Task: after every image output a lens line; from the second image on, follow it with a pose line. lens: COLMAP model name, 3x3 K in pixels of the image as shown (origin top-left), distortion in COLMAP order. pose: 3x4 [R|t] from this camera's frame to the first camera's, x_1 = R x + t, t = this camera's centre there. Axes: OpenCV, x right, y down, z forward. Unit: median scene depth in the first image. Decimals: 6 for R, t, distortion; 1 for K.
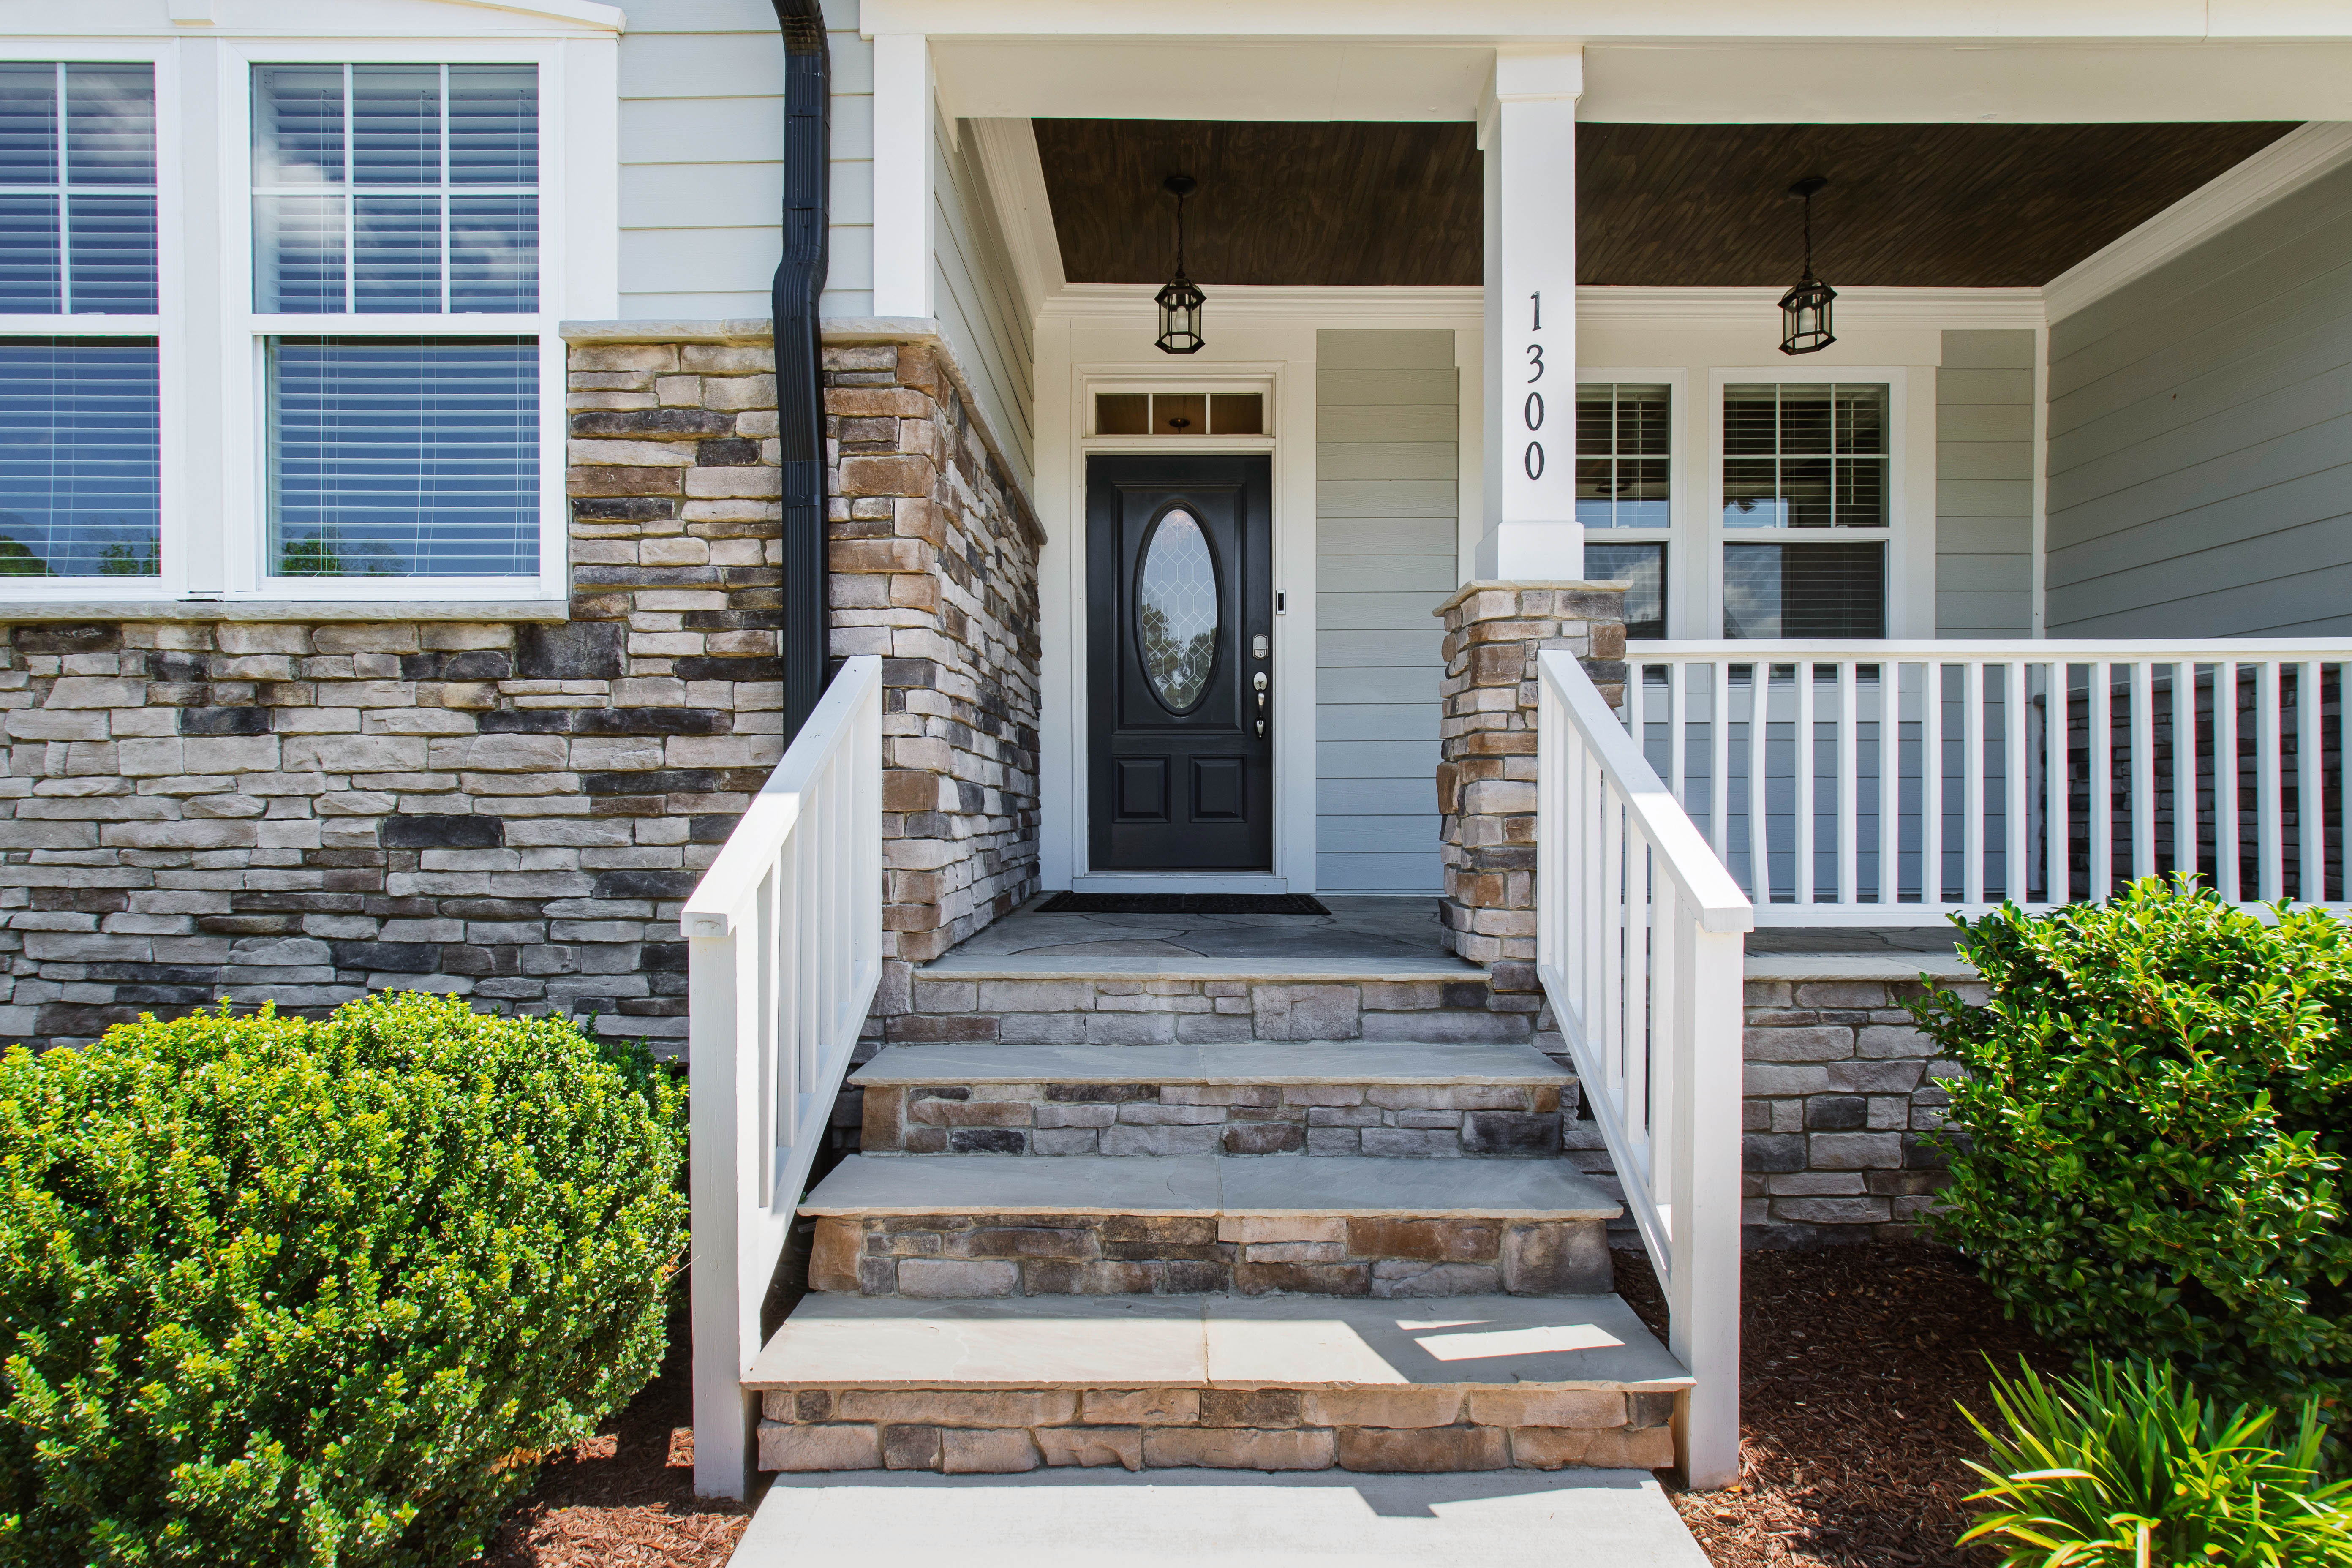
lens RADIAL K [[1068.1, 0, 1175.6], [0, 1068.1, 794.3], [0, 0, 1]] dist [-0.005387, 0.000578]
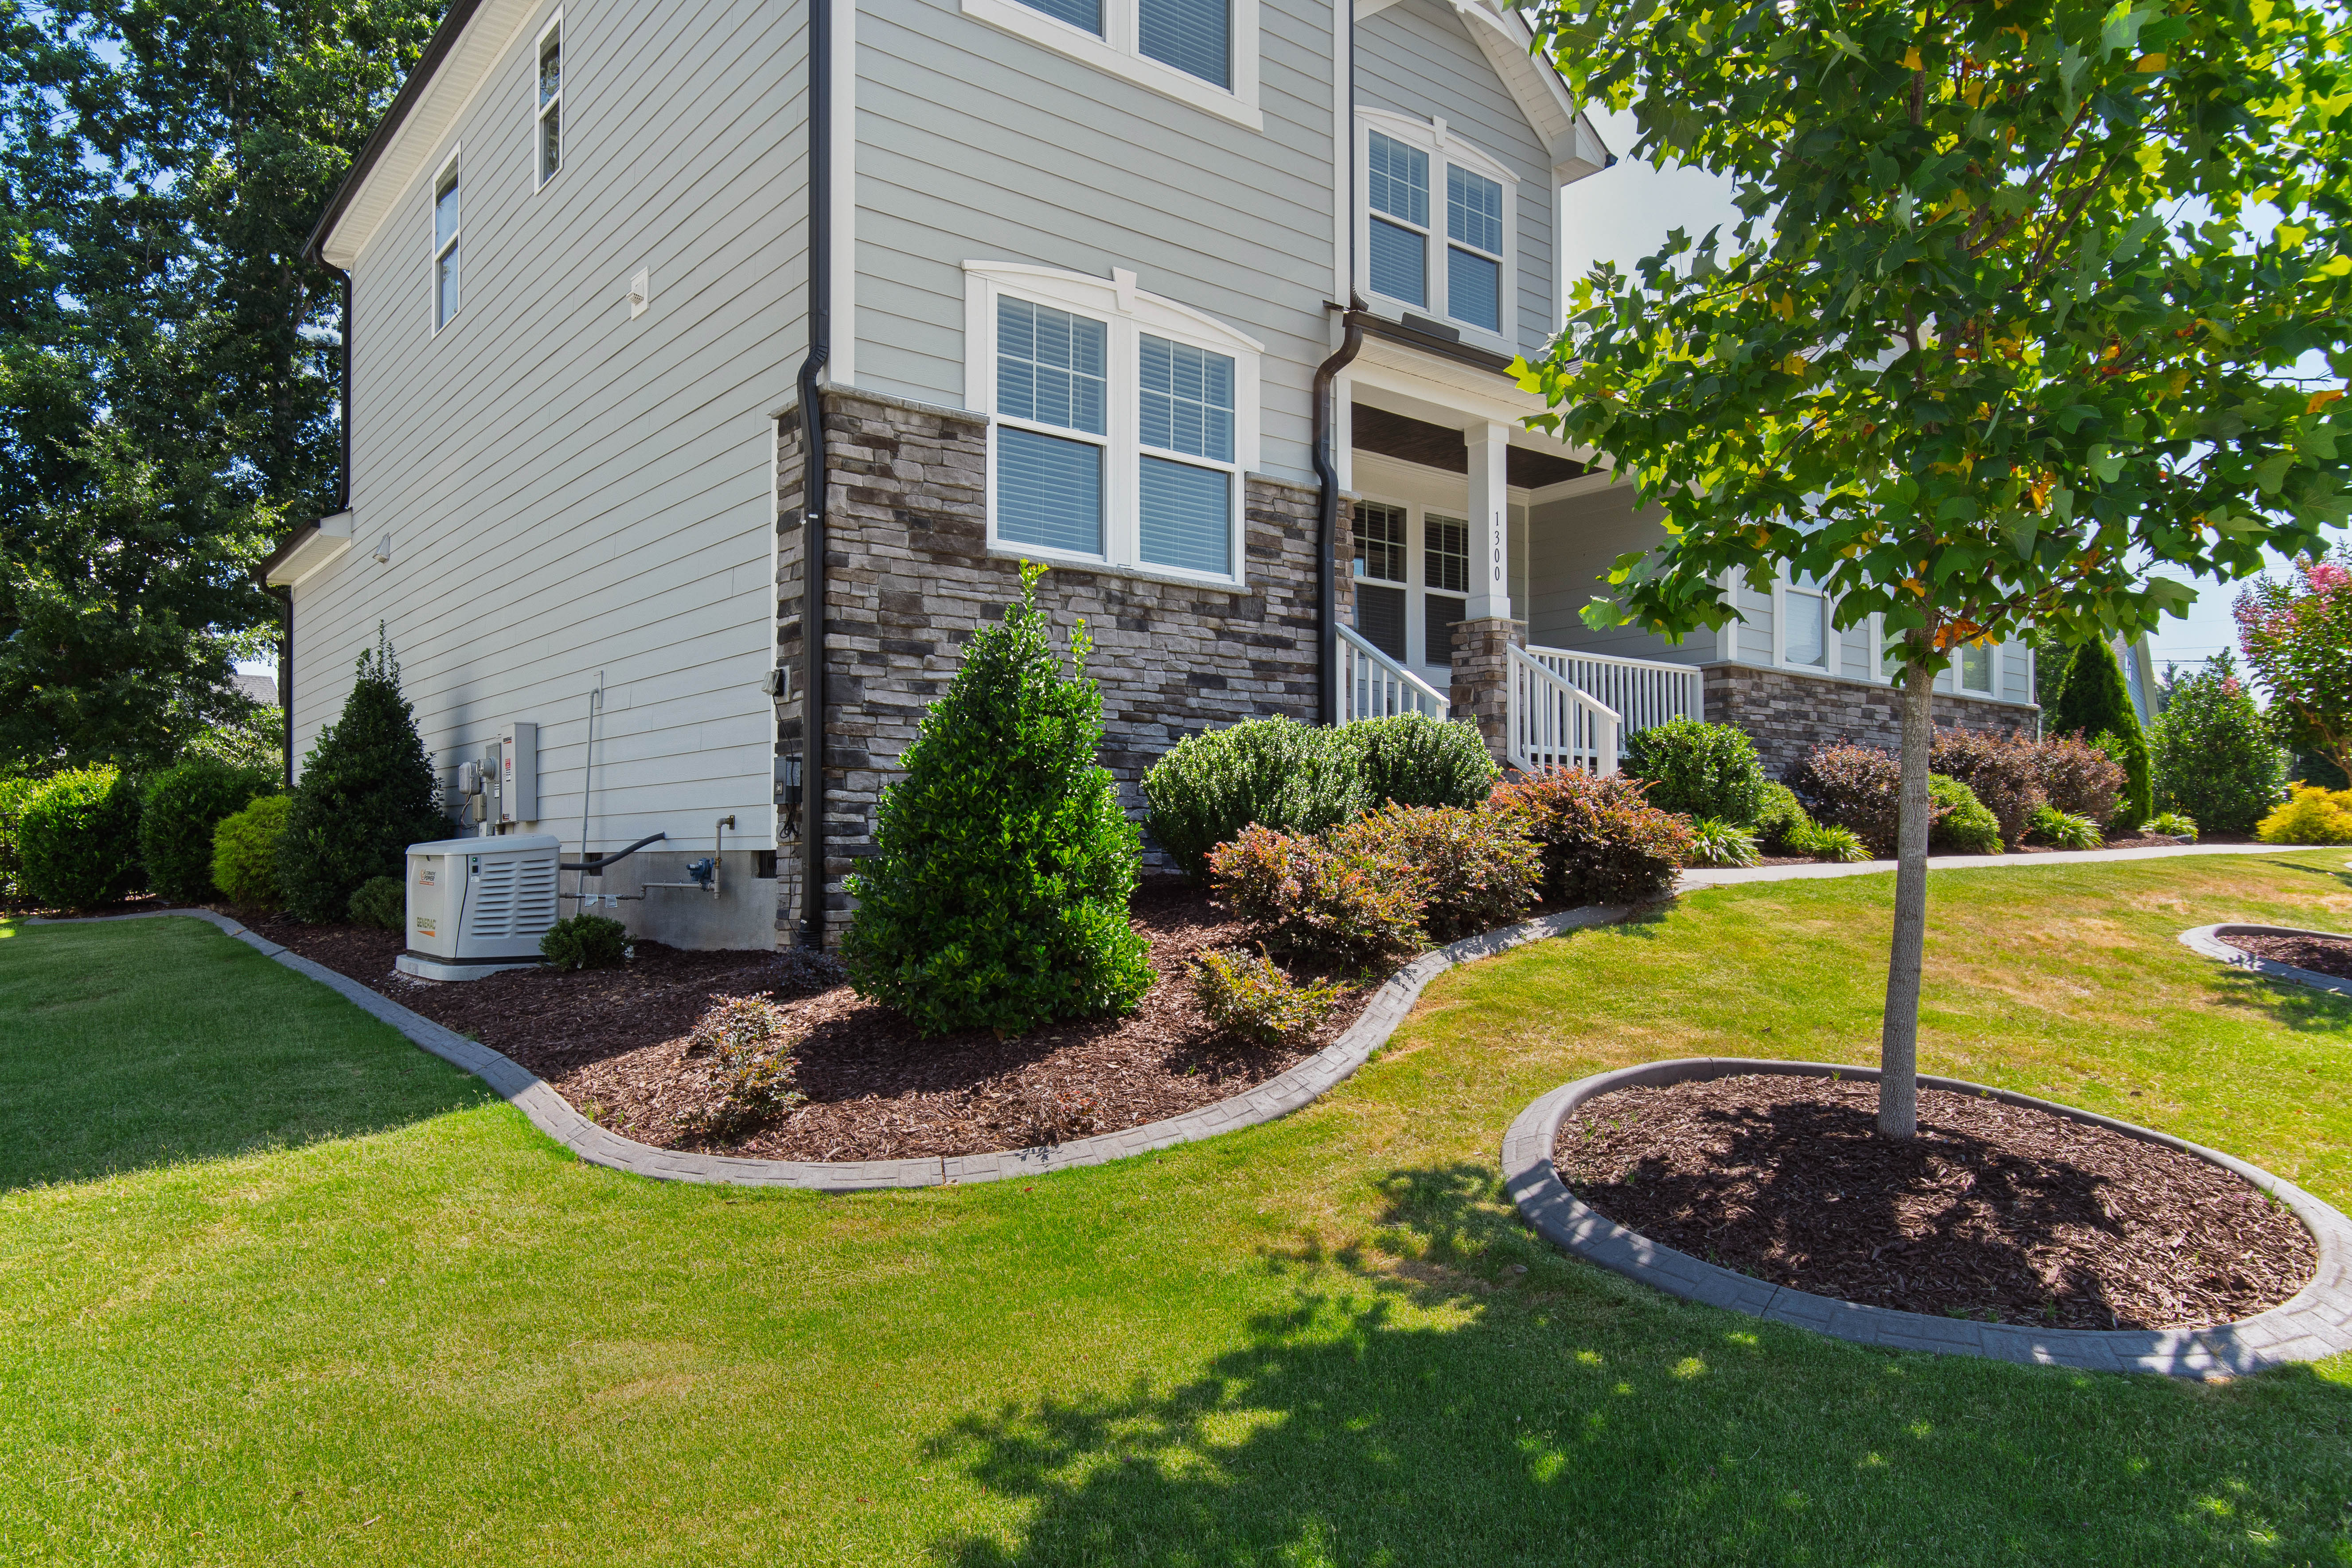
lens RADIAL K [[1541.3, 0, 1158.4], [0, 1541.3, 804.8], [0, 0, 1]] dist [0.001268, 0.000743]
pose [[0.769766, 0.019390, 0.638032, -2.897303], [-0.005964, 0.999713, -0.023185, 0.381994], [-0.638299, 0.014042, 0.769661, -1.504572]]
